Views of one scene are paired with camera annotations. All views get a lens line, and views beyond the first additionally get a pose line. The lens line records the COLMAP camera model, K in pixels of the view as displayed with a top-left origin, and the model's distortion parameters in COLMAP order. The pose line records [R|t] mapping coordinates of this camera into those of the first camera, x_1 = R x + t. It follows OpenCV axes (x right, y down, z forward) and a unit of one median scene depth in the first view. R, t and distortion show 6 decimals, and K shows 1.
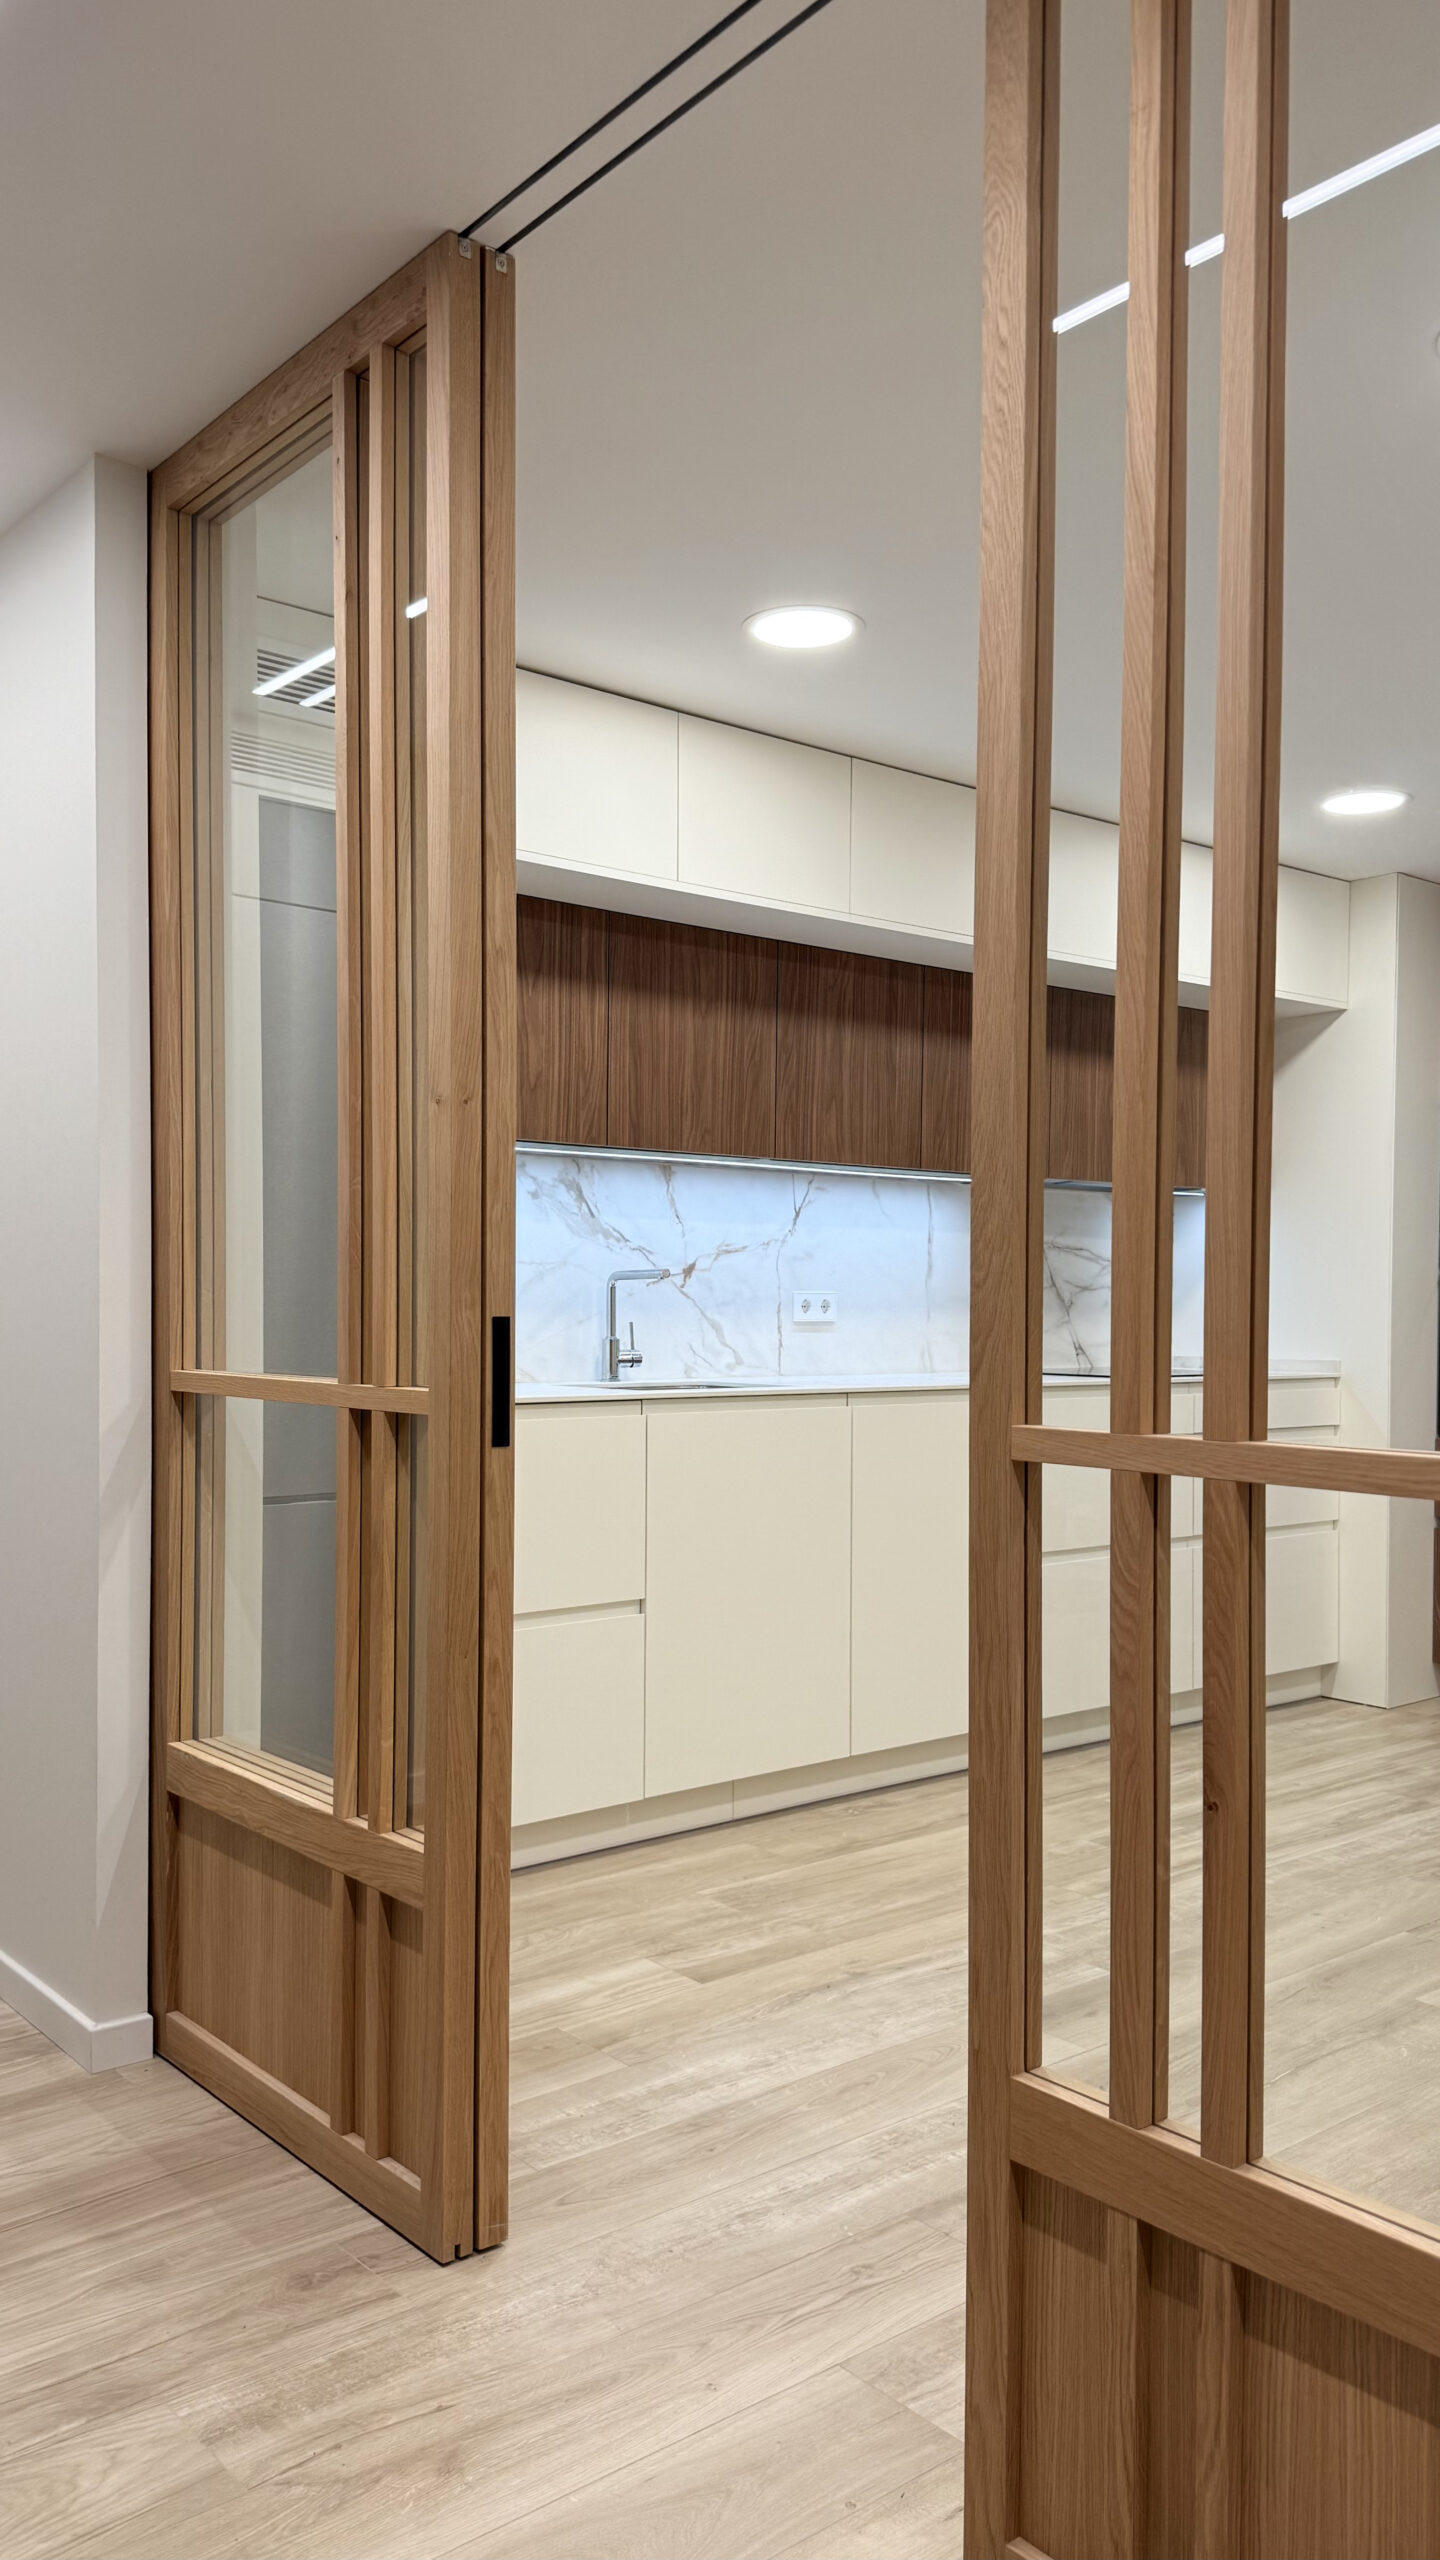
lens RADIAL K [[1745.8, 0, 649.0], [0, 1745.8, 1342.3], [0, 0, 1]] dist [0.031146, 0.004006]
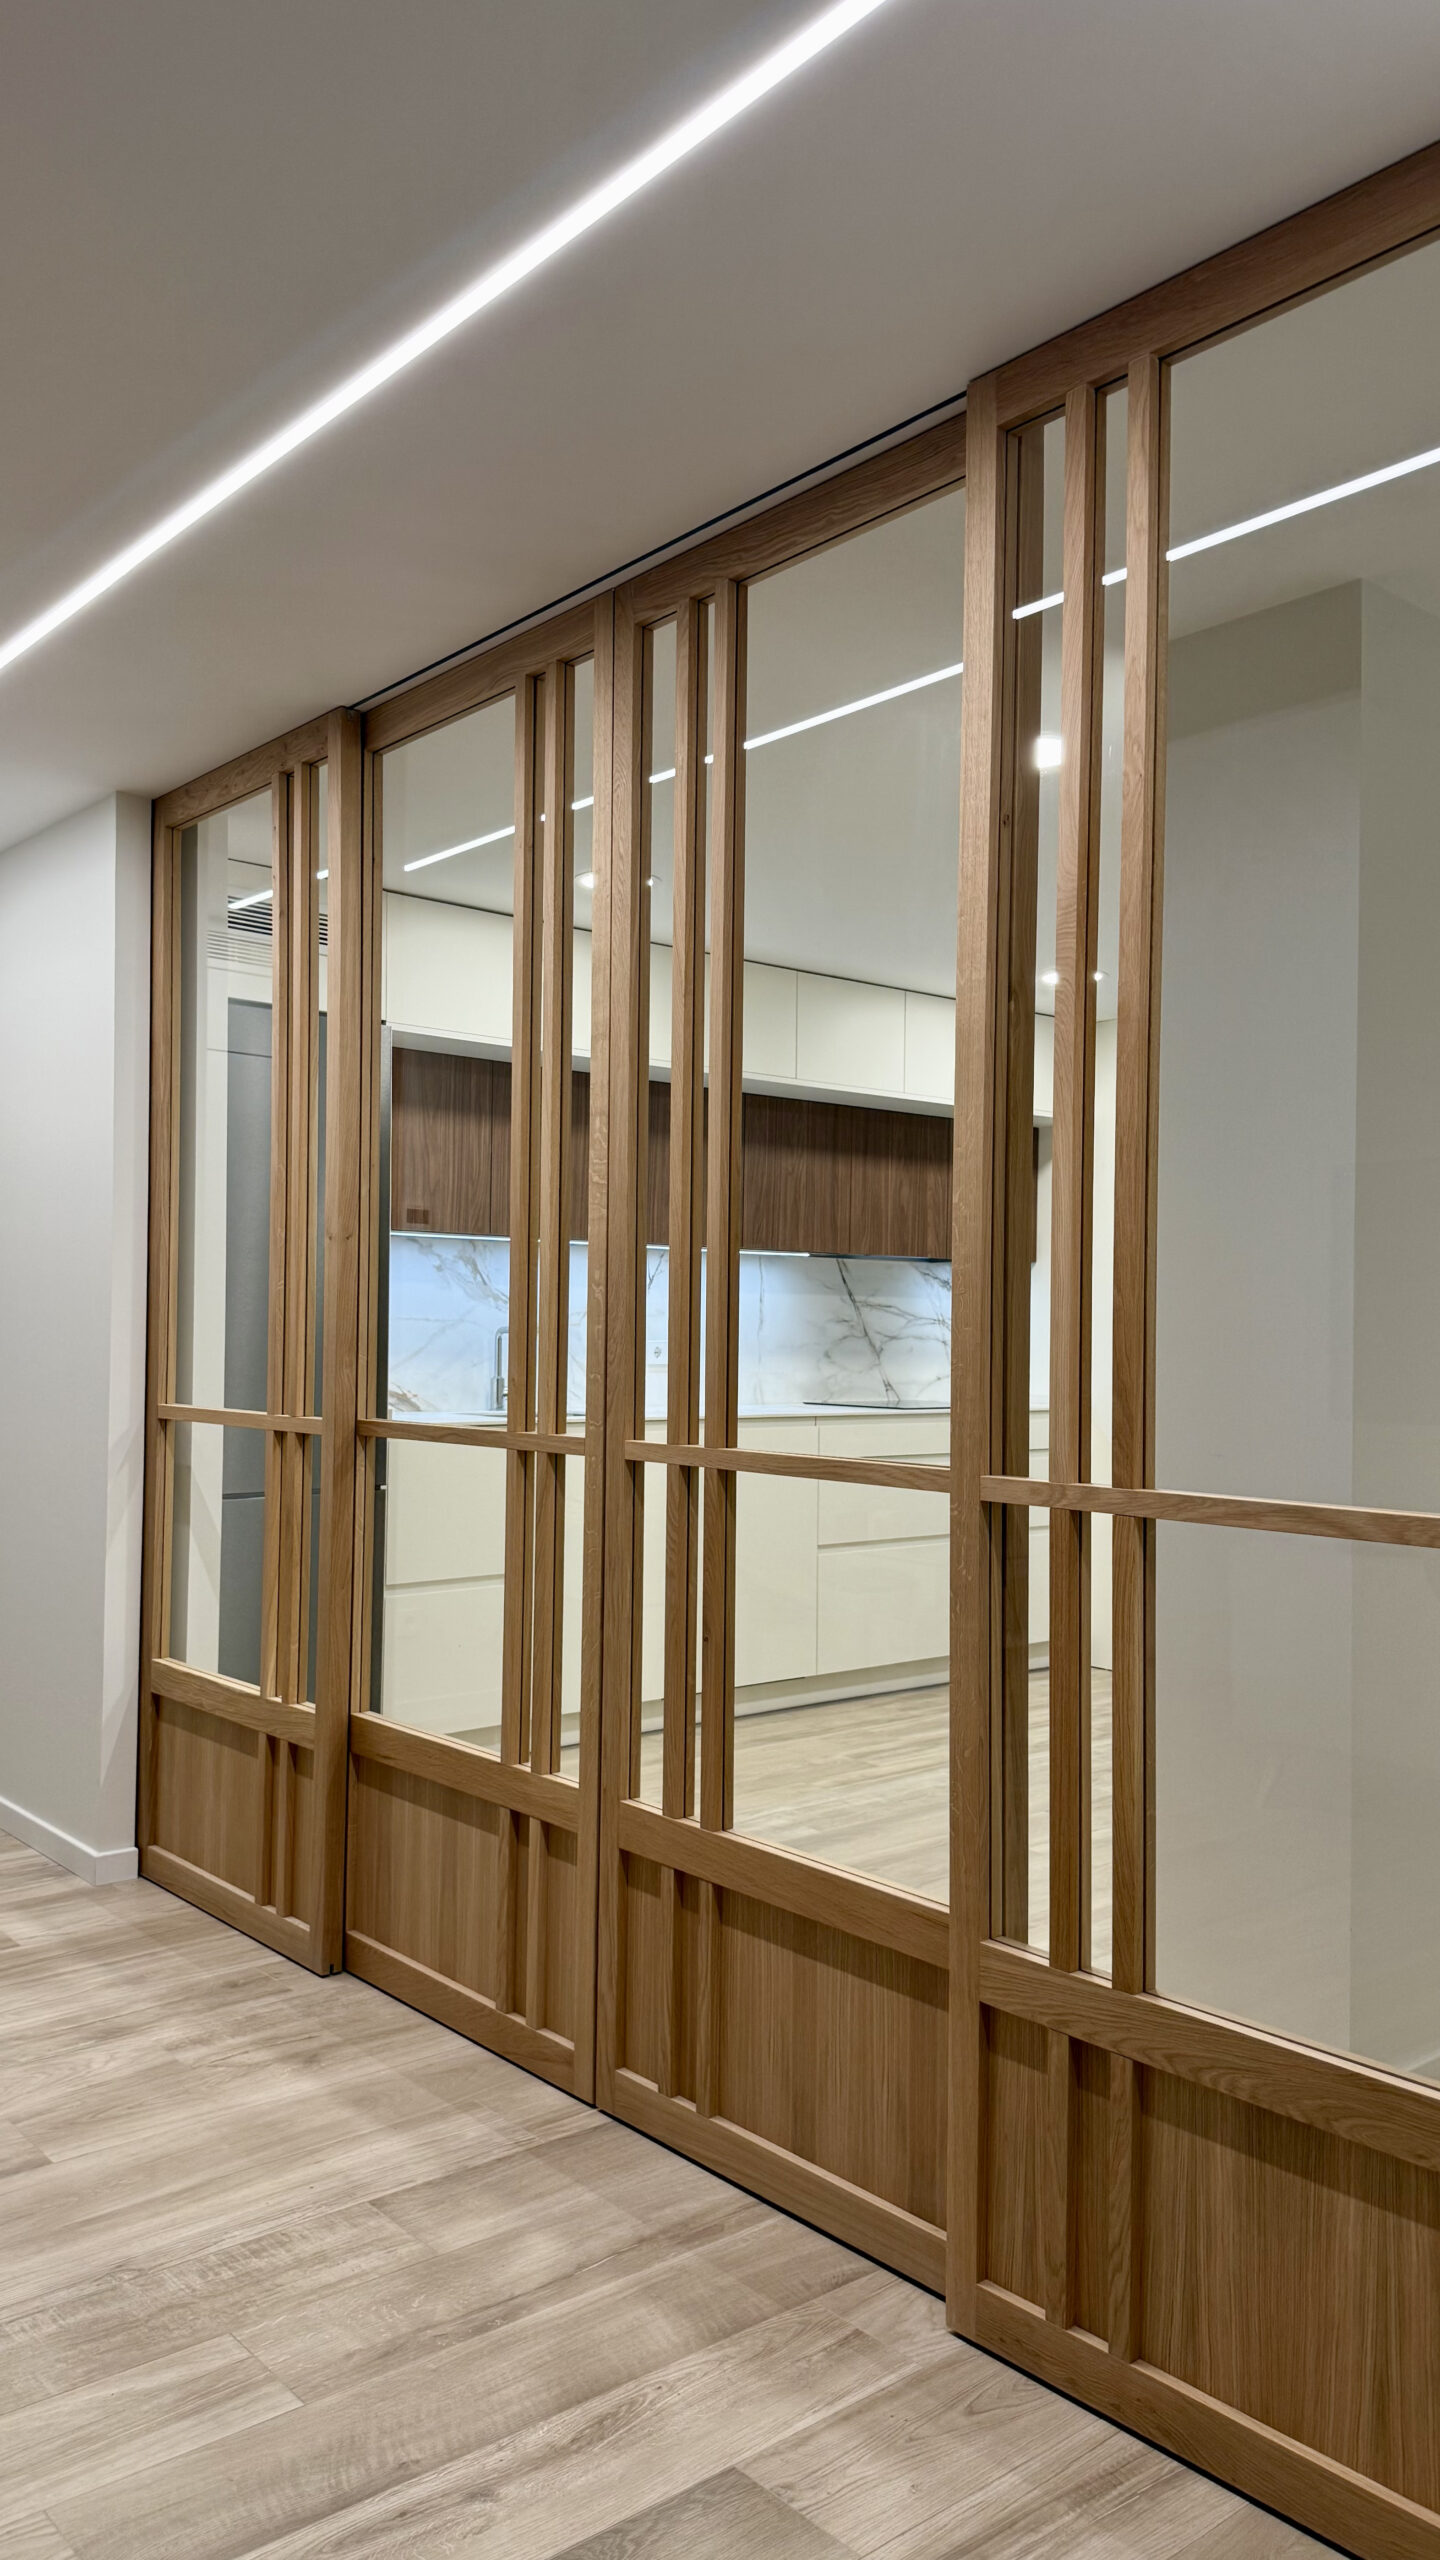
lens RADIAL K [[1745.8, 0, 663.0], [0, 1745.8, 1302.7], [0, 0, 1]] dist [0.031146, 0.004006]
pose [[0.999850, 0.006337, 0.016139, 0.123704], [-0.005723, 0.999270, -0.037777, -0.016195], [-0.016366, 0.037679, 0.999156, -0.467857]]
